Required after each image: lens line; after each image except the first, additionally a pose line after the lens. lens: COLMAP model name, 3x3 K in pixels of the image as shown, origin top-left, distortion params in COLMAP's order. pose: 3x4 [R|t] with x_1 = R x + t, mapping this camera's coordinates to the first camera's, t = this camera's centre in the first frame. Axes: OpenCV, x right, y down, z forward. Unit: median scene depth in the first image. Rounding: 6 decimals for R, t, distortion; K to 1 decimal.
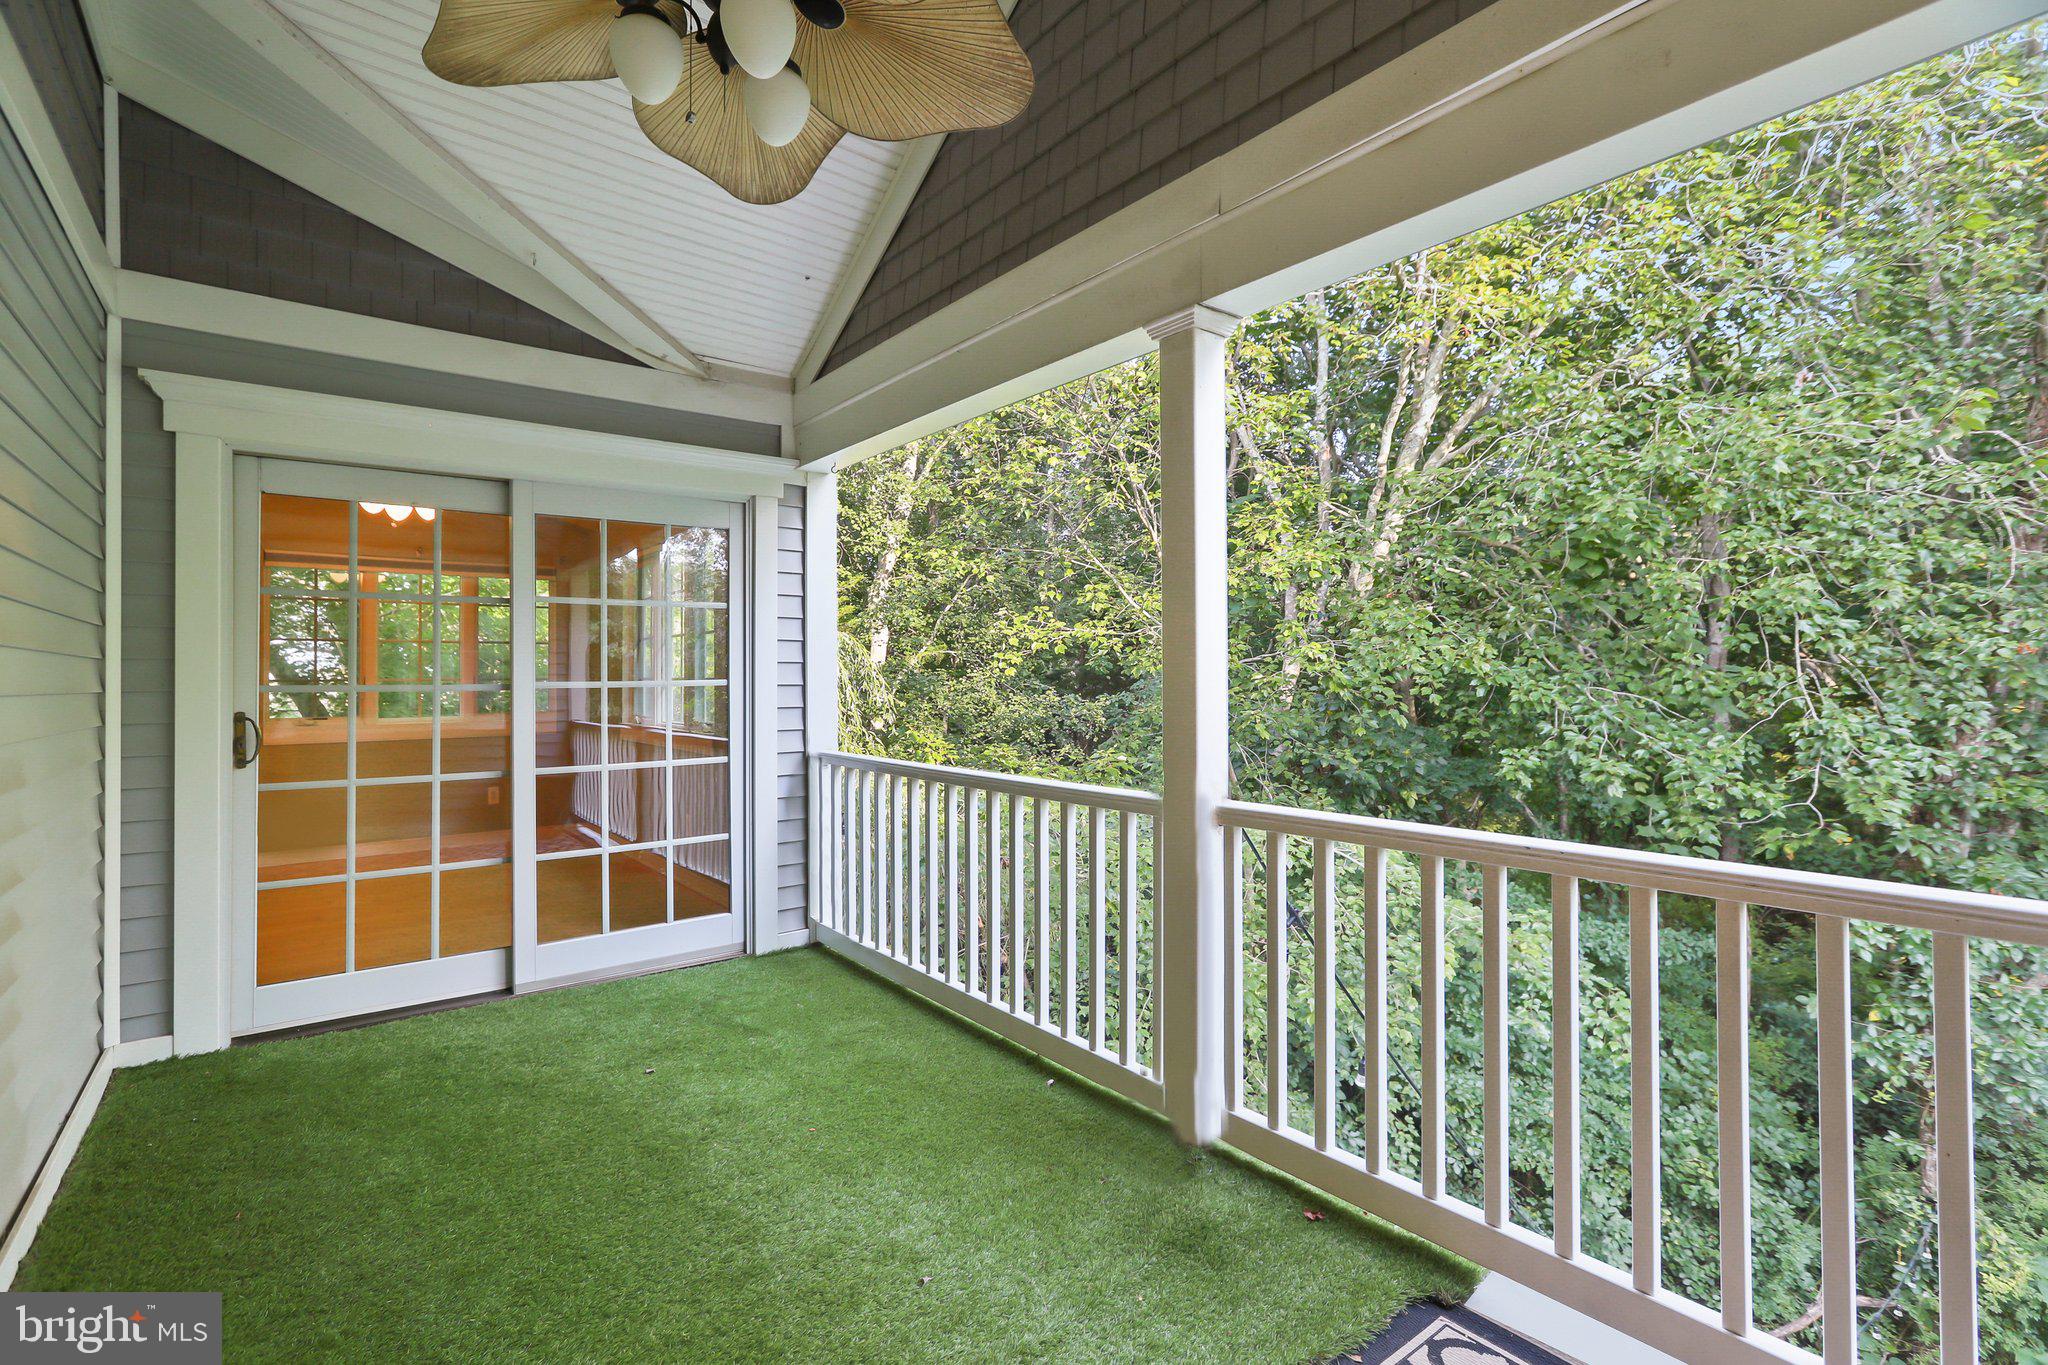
lens RADIAL K [[931.1, 0, 1023.7], [0, 931.1, 681.7], [0, 0, 1]] dist [-0.028821, 0.007293]
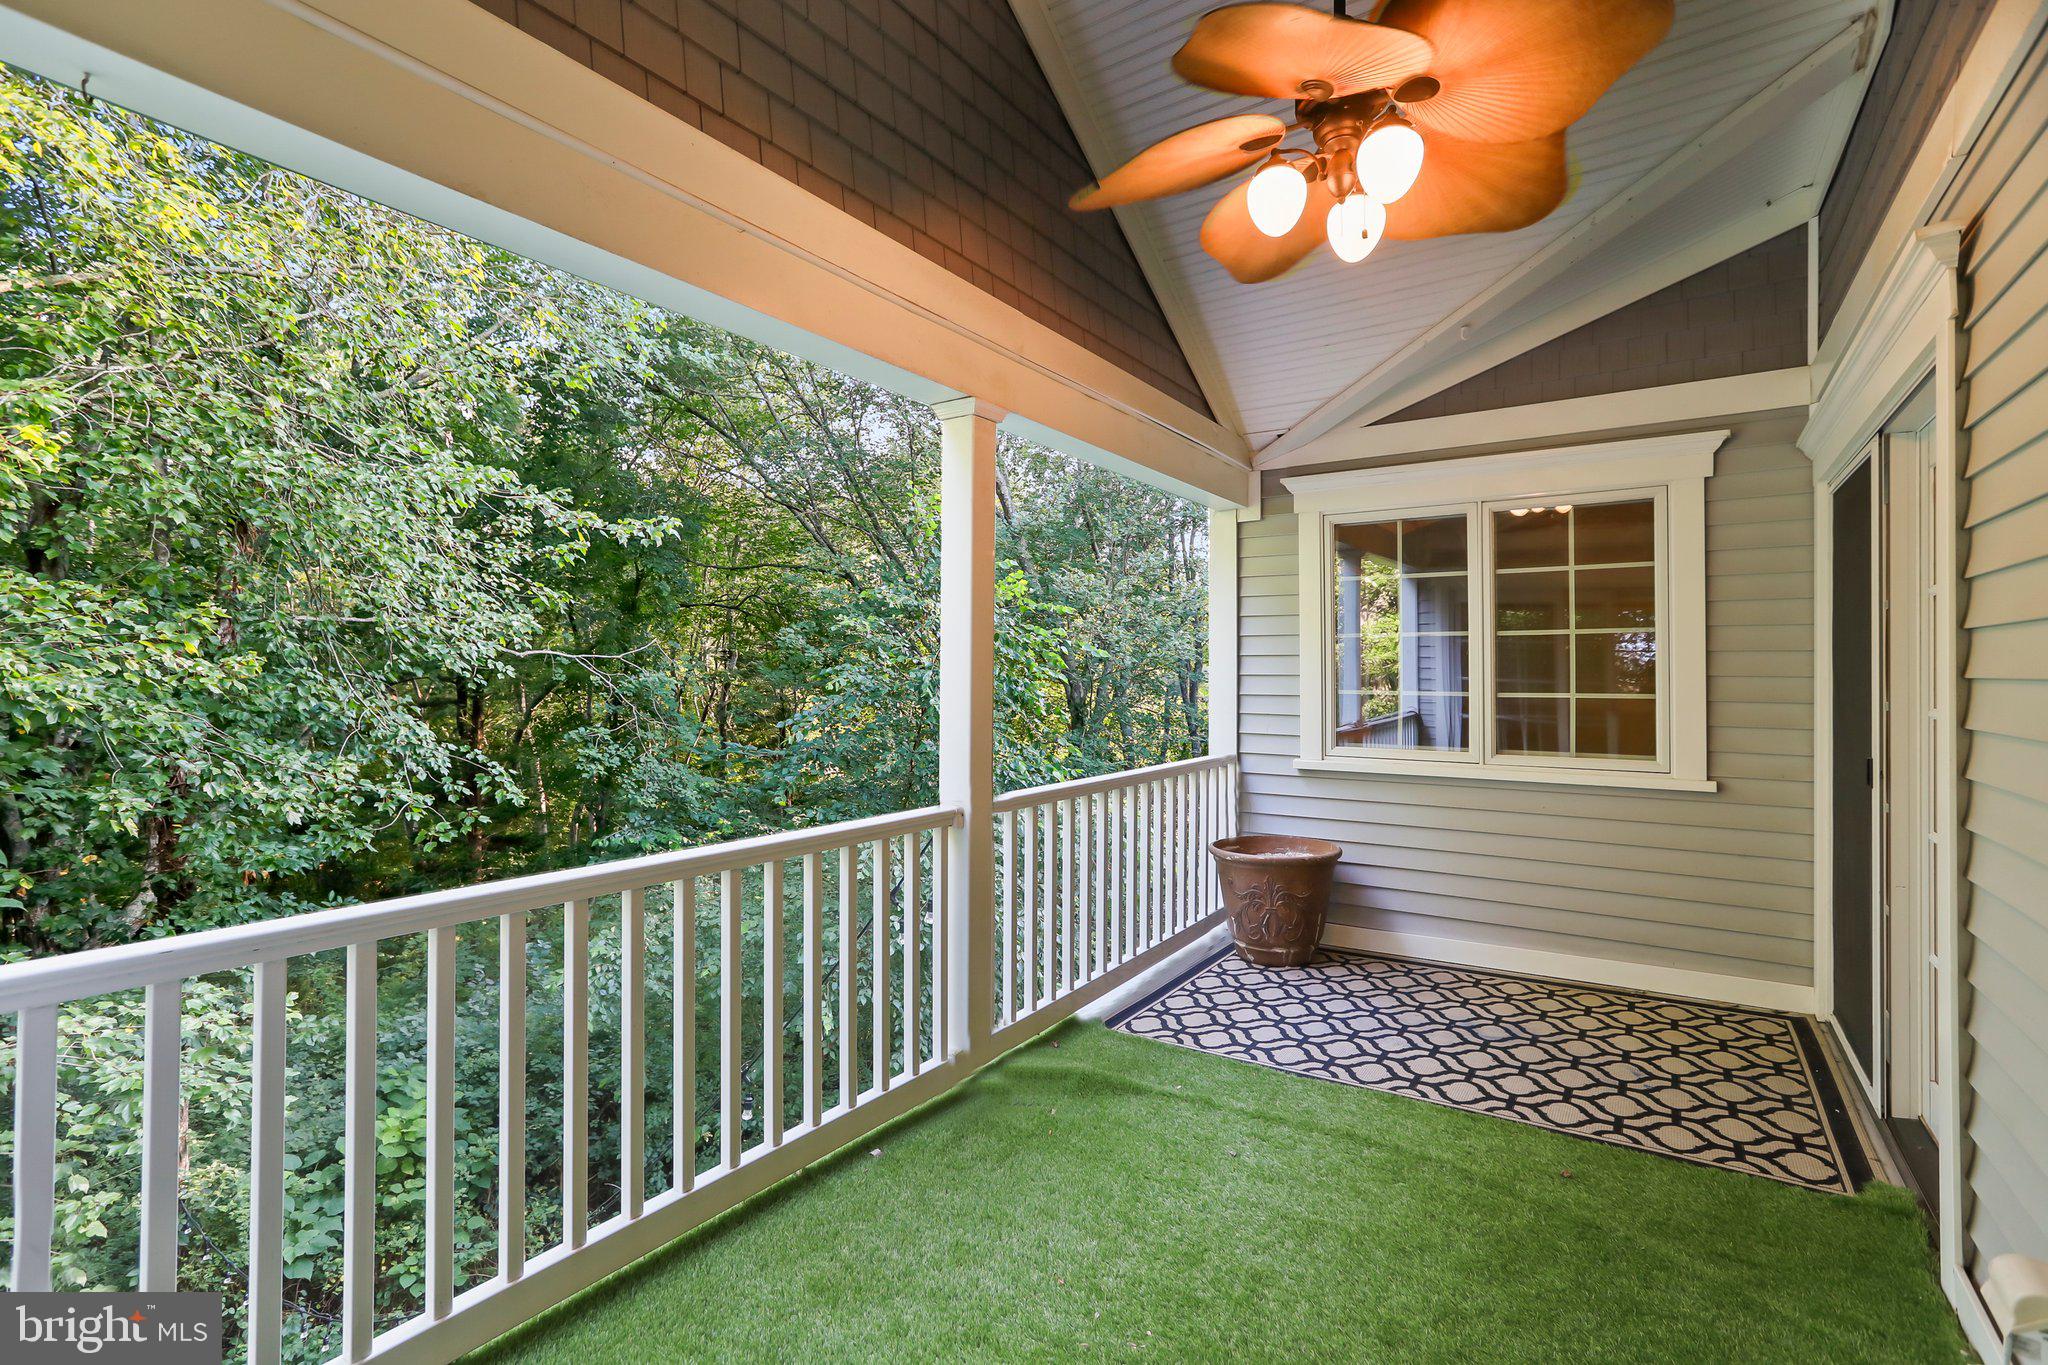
lens RADIAL K [[931.1, 0, 1023.8], [0, 931.1, 676.5], [0, 0, 1]] dist [-0.028821, 0.007293]
pose [[-0.296416, 0.005371, 0.955044, -0.405671], [0.005327, 0.999978, -0.003970, -0.010270], [-0.955044, 0.003911, -0.296438, 0.528936]]
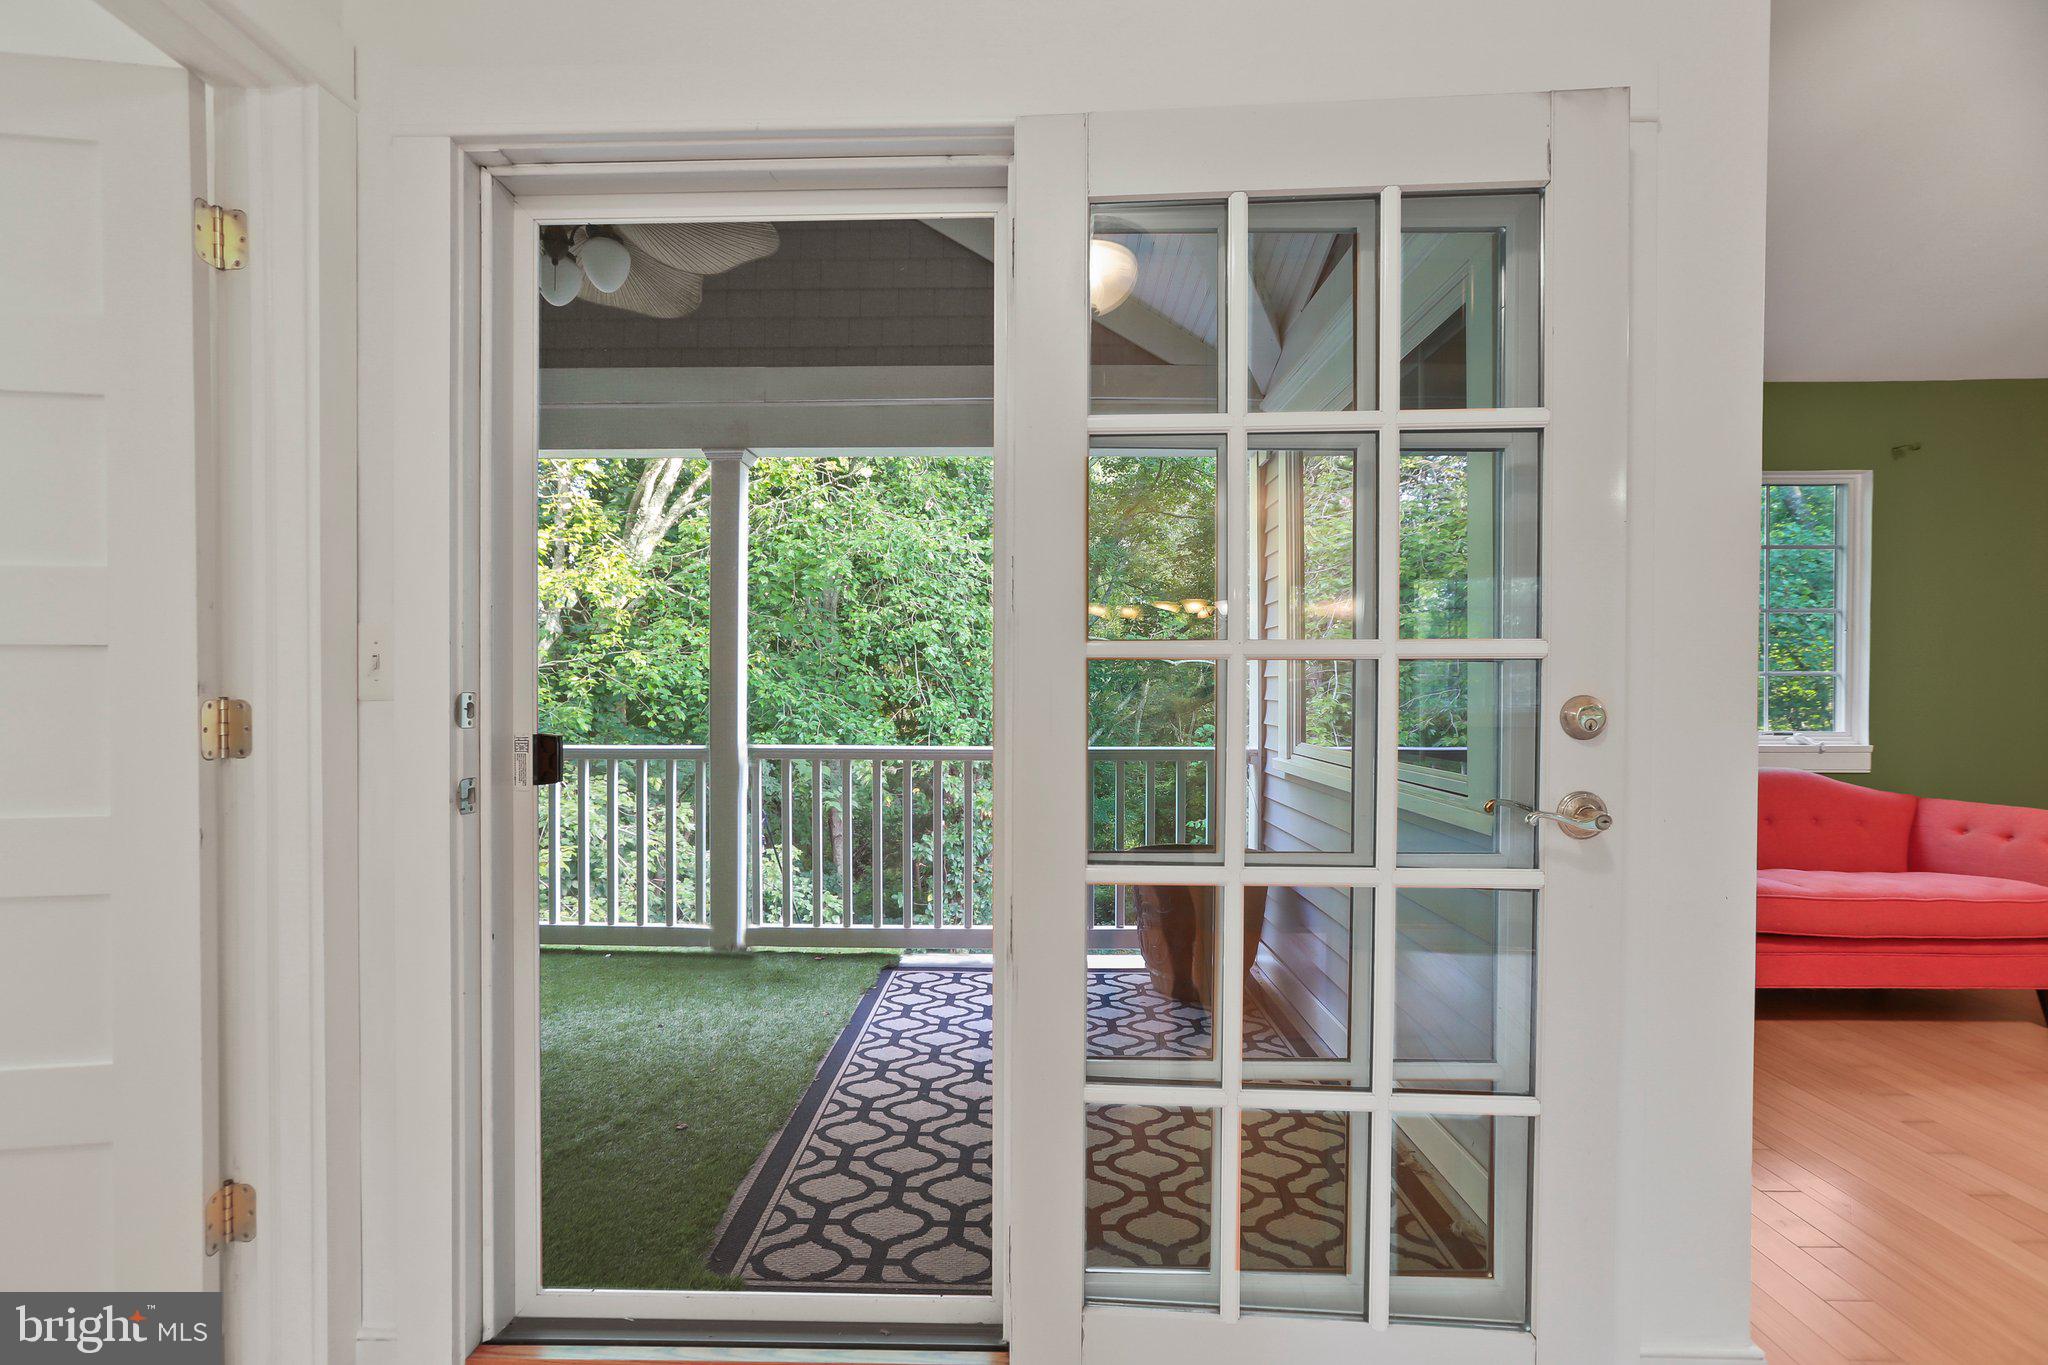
lens RADIAL K [[931.1, 0, 1013.7], [0, 931.1, 696.2], [0, 0, 1]] dist [-0.028821, 0.007293]
pose [[0.632986, -0.003555, 0.774155, -0.318489], [0.000450, 0.999991, 0.004224, 0.012269], [-0.774163, -0.002325, 0.632982, -0.180363]]
